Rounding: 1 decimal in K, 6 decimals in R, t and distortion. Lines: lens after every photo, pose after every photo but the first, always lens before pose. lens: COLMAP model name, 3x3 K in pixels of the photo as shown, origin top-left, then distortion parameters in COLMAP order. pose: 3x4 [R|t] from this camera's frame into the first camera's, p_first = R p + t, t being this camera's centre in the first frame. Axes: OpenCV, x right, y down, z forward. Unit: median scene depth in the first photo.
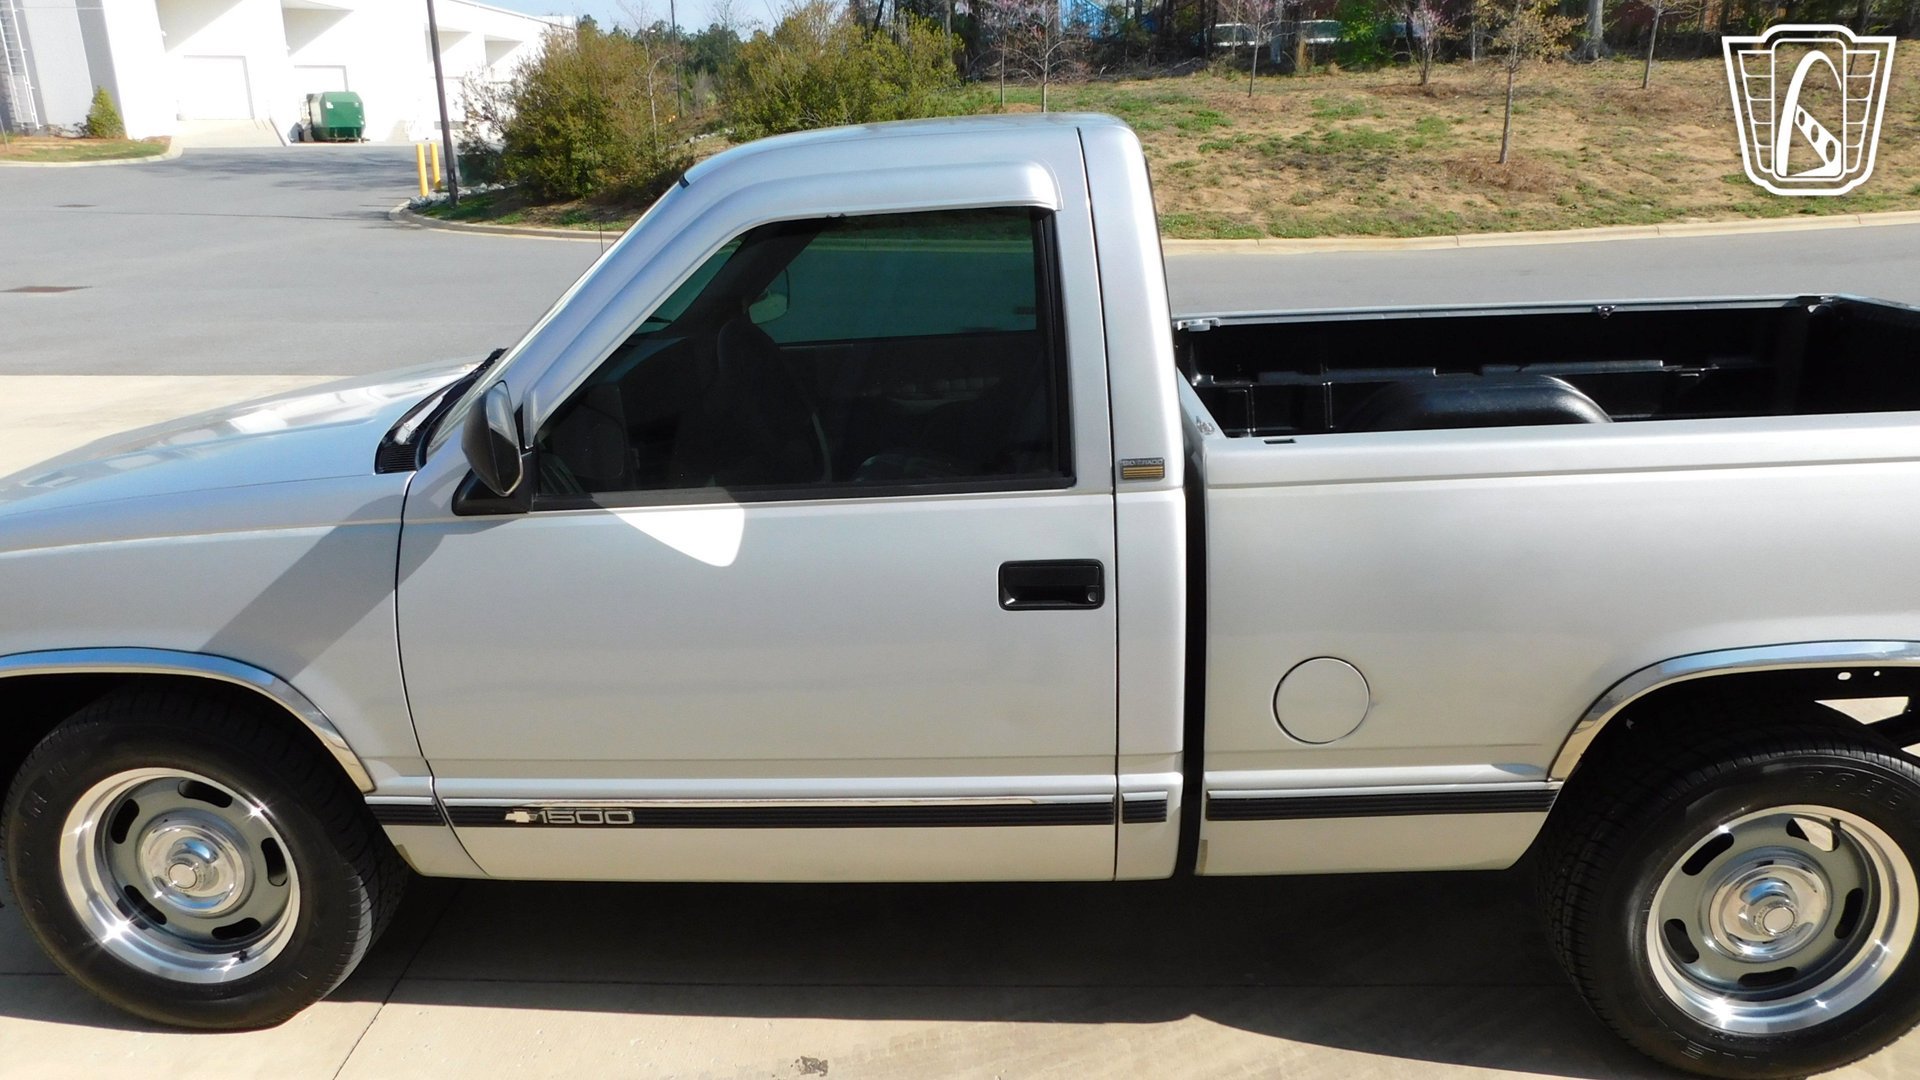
lens RADIAL K [[1298.8, 0, 958.5], [0, 1298.8, 536.7], [0, 0, 1]] dist [-0.075479, 0.059340]
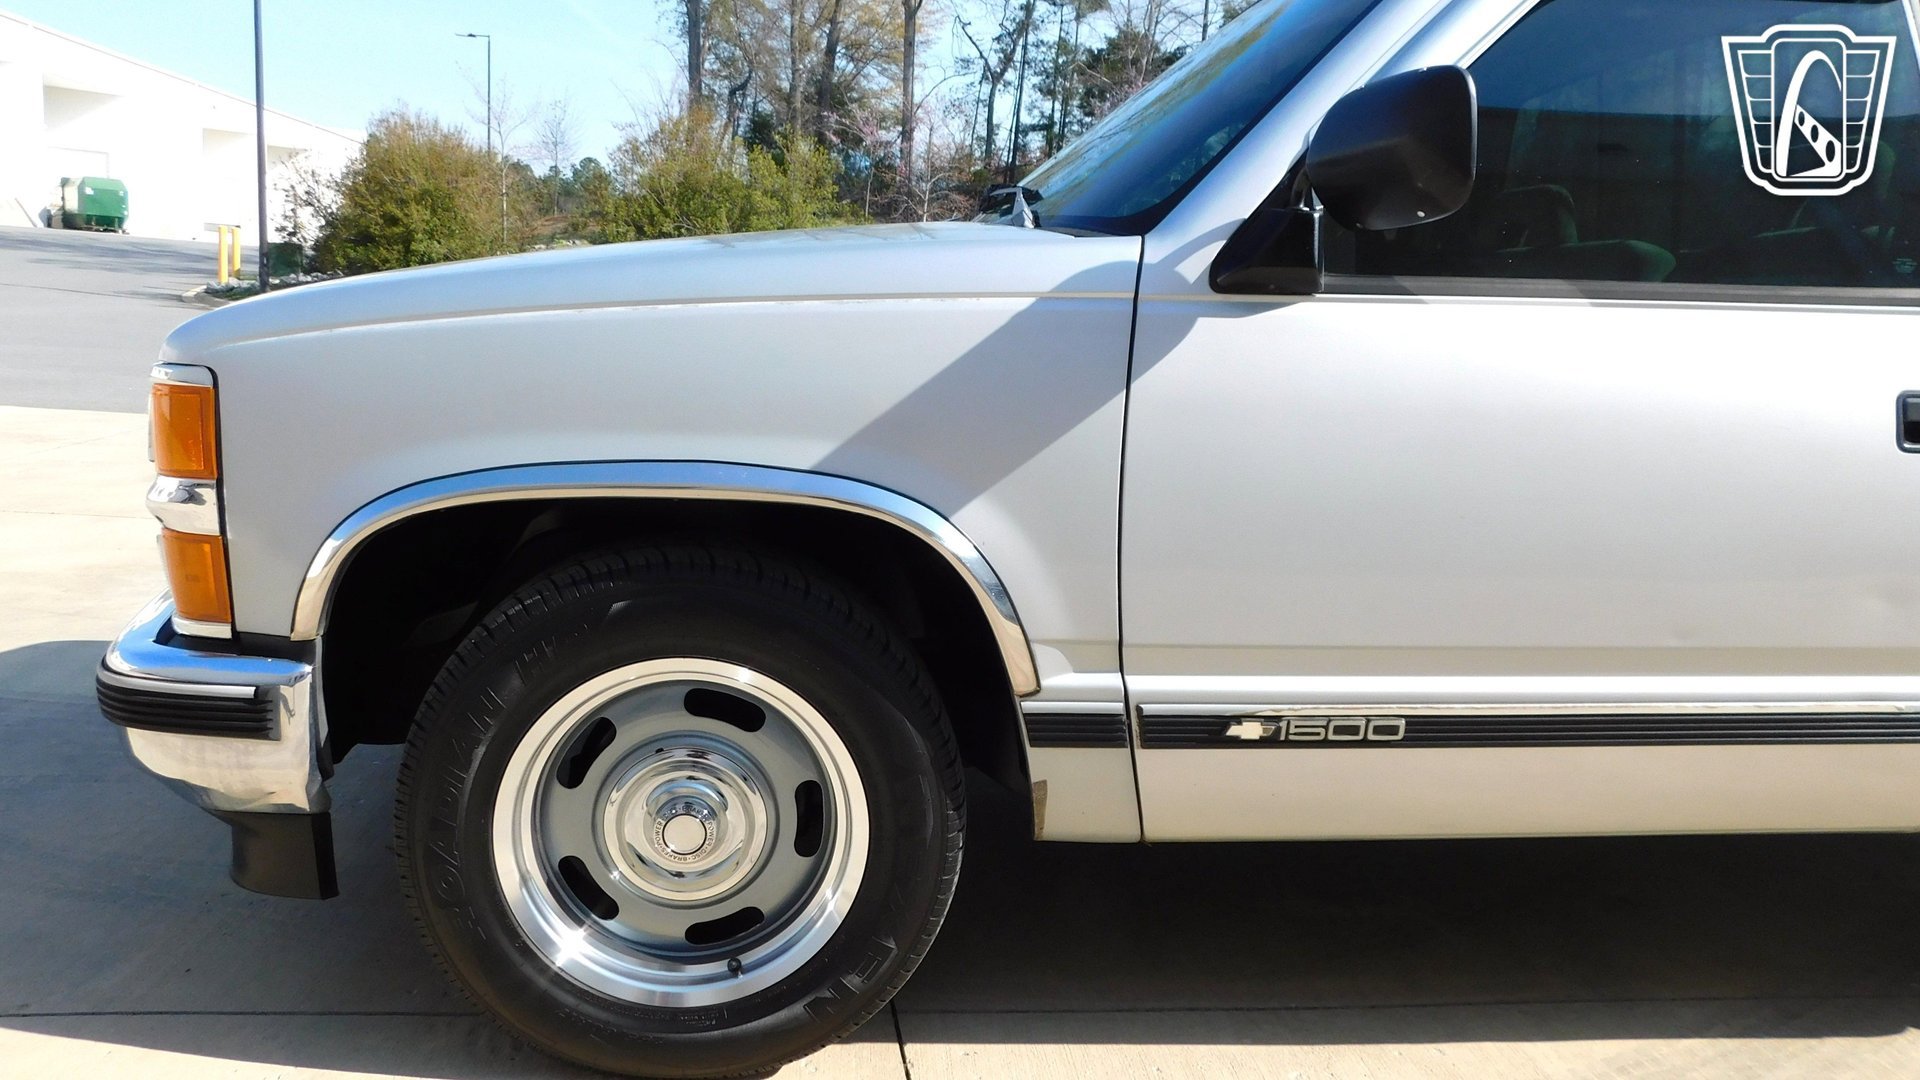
lens RADIAL K [[1337.8, 0, 970.8], [0, 1337.8, 519.6], [0, 0, 1]] dist [-0.074070, 0.051333]
pose [[0.984268, 0.049379, 0.169639, -0.593371], [-0.025934, 0.990129, -0.137738, 0.198555], [-0.174766, 0.131172, 0.975833, 0.282611]]
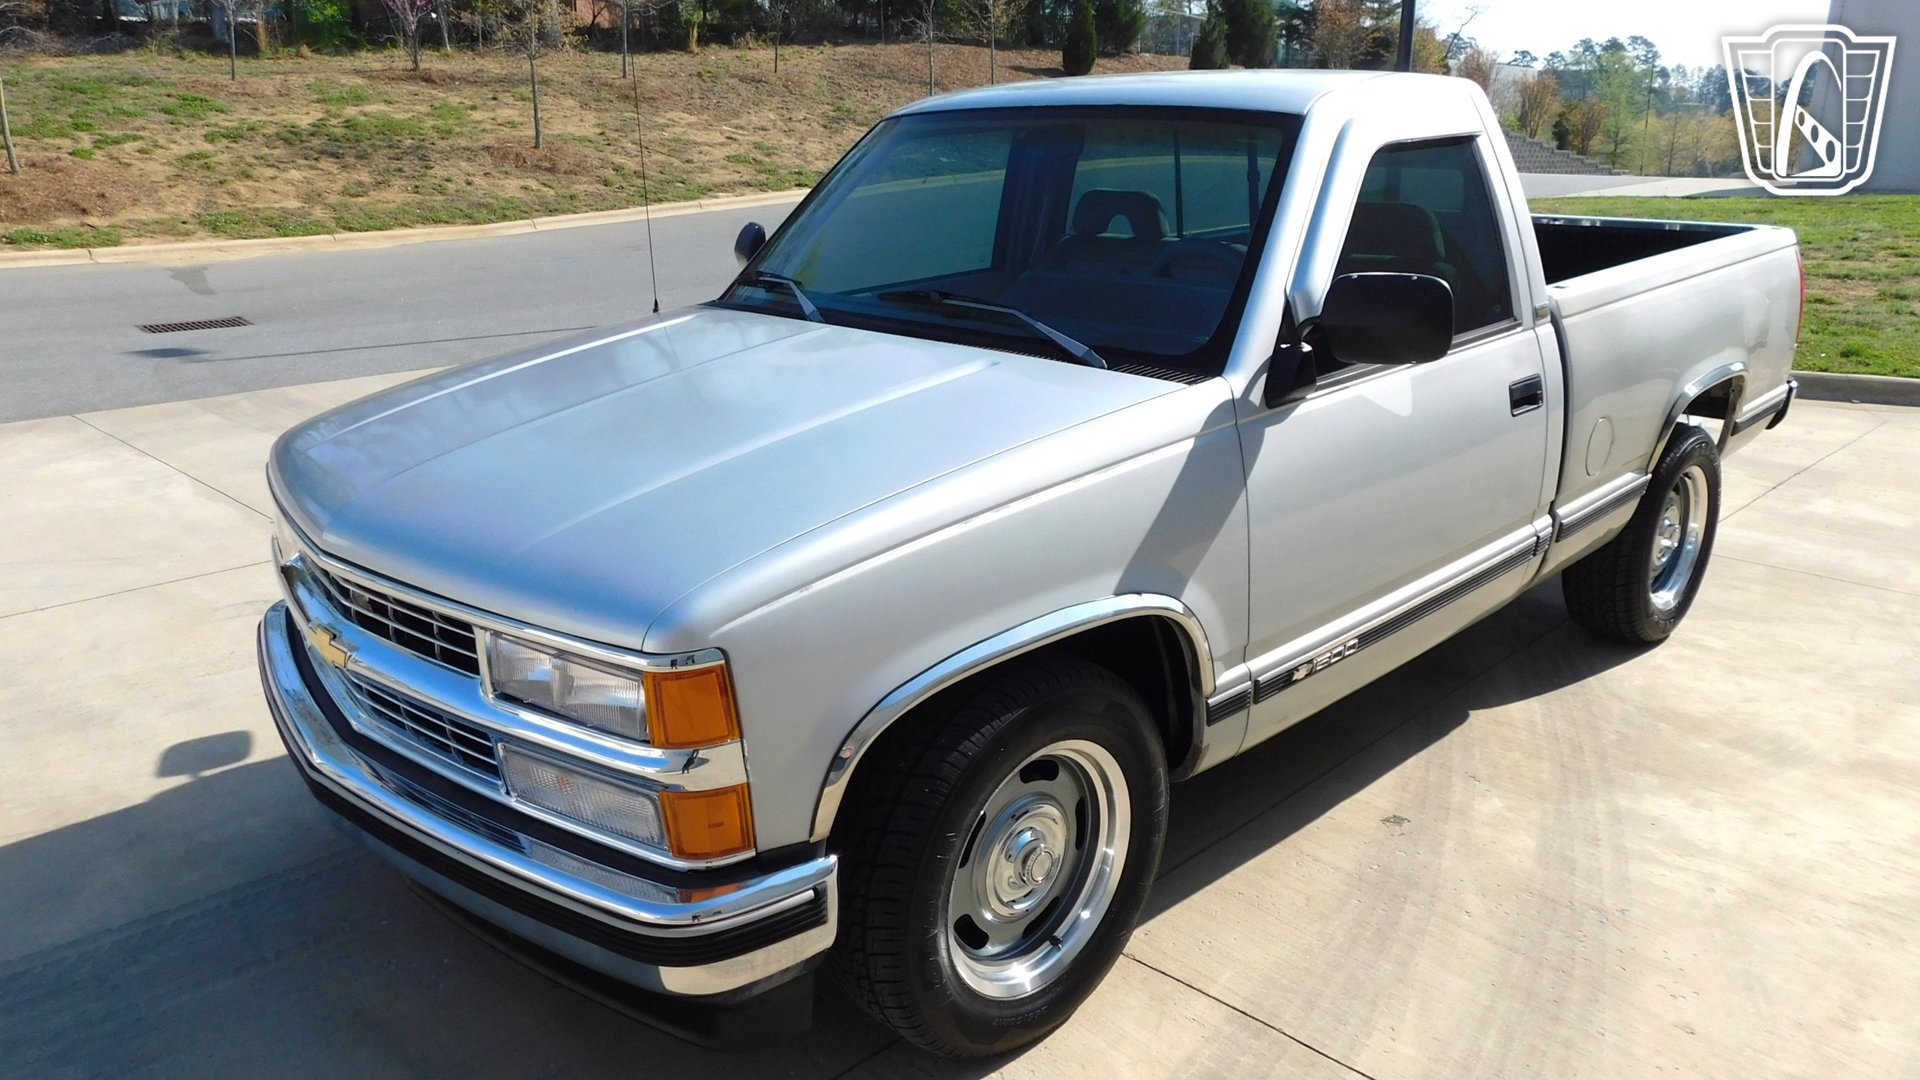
lens RADIAL K [[1337.8, 0, 970.8], [0, 1337.8, 519.6], [0, 0, 1]] dist [-0.074070, 0.051333]
pose [[0.691904, -0.191993, 0.695994, -1.269310], [0.201979, 0.976977, 0.068711, -0.050419], [-0.693162, 0.093034, 0.714753, 0.336170]]
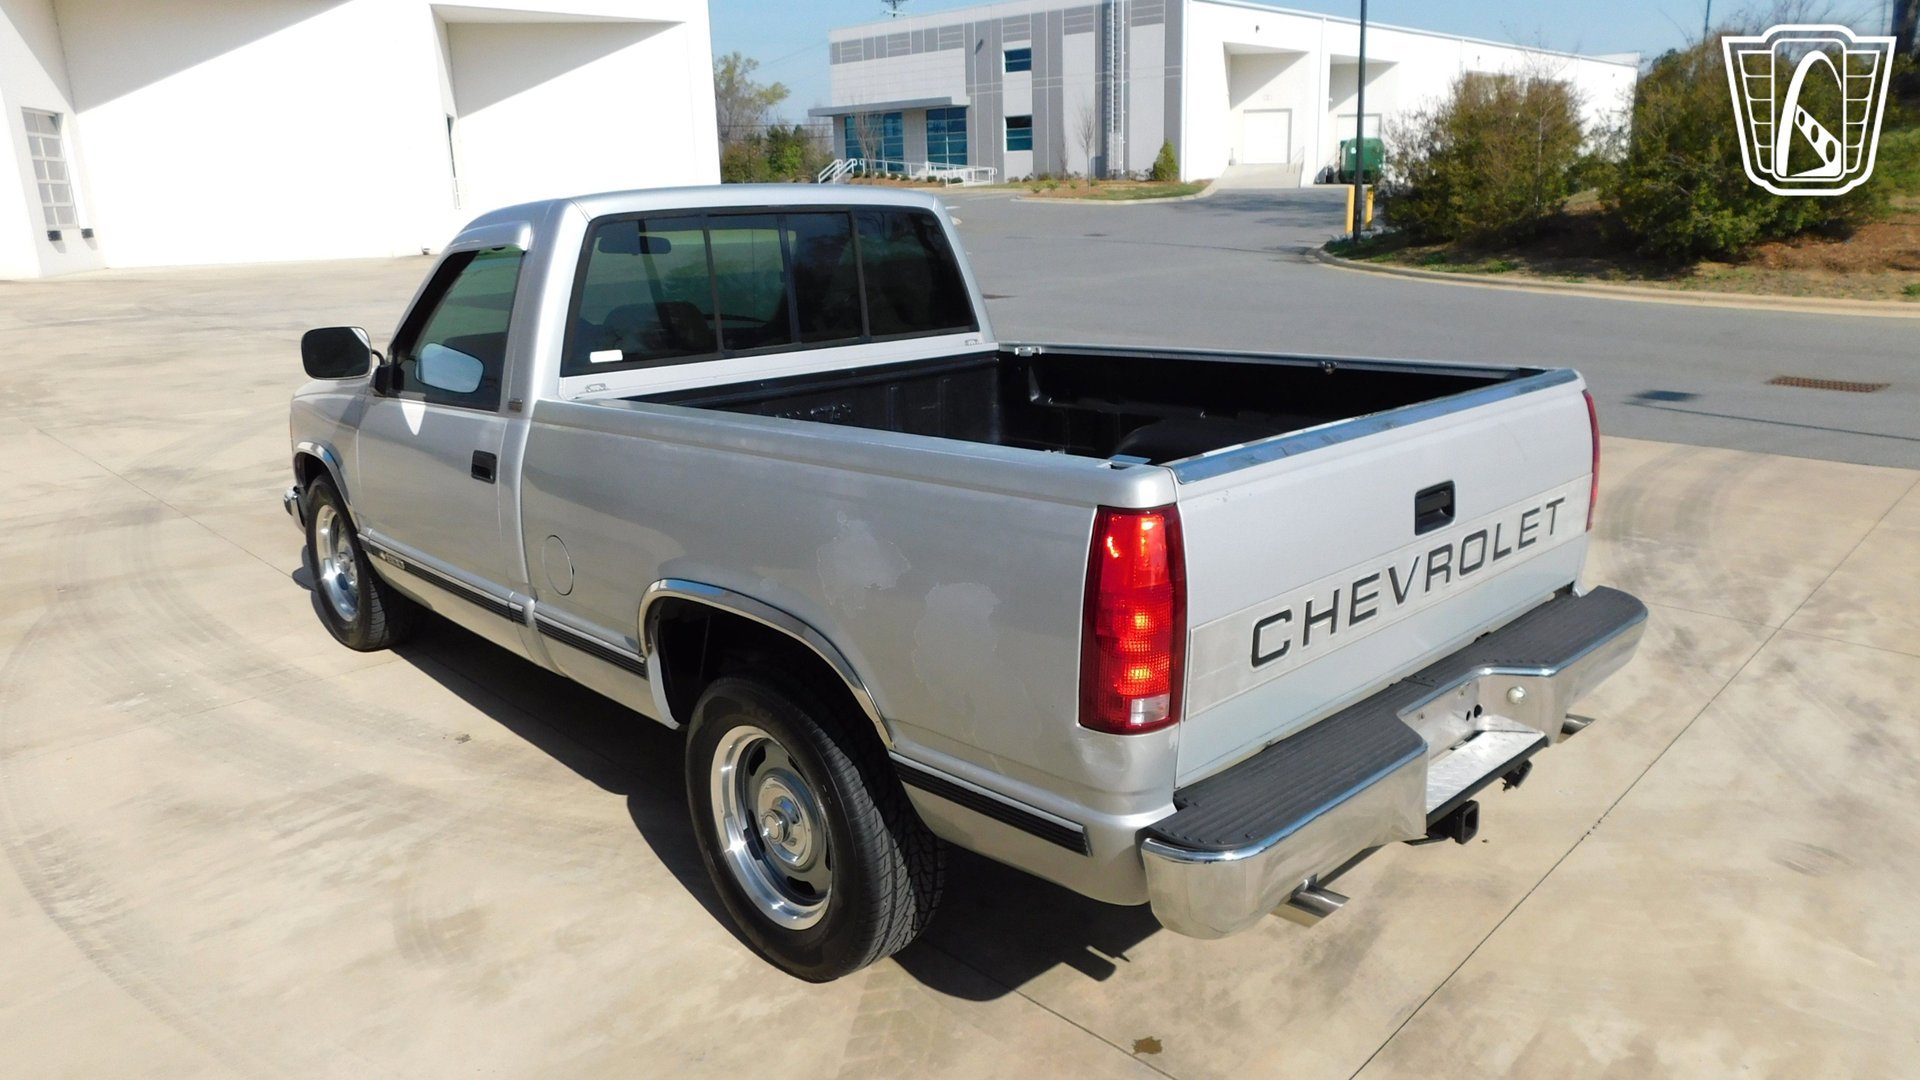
lens RADIAL K [[1267.5, 0, 950.4], [0, 1267.5, 533.2], [0, 0, 1]] dist [-0.070239, 0.055036]
pose [[0.715514, 0.171228, -0.677289, 1.469421], [-0.188974, 0.980793, 0.048318, -0.065367], [0.672554, 0.093418, 0.734129, 0.179432]]
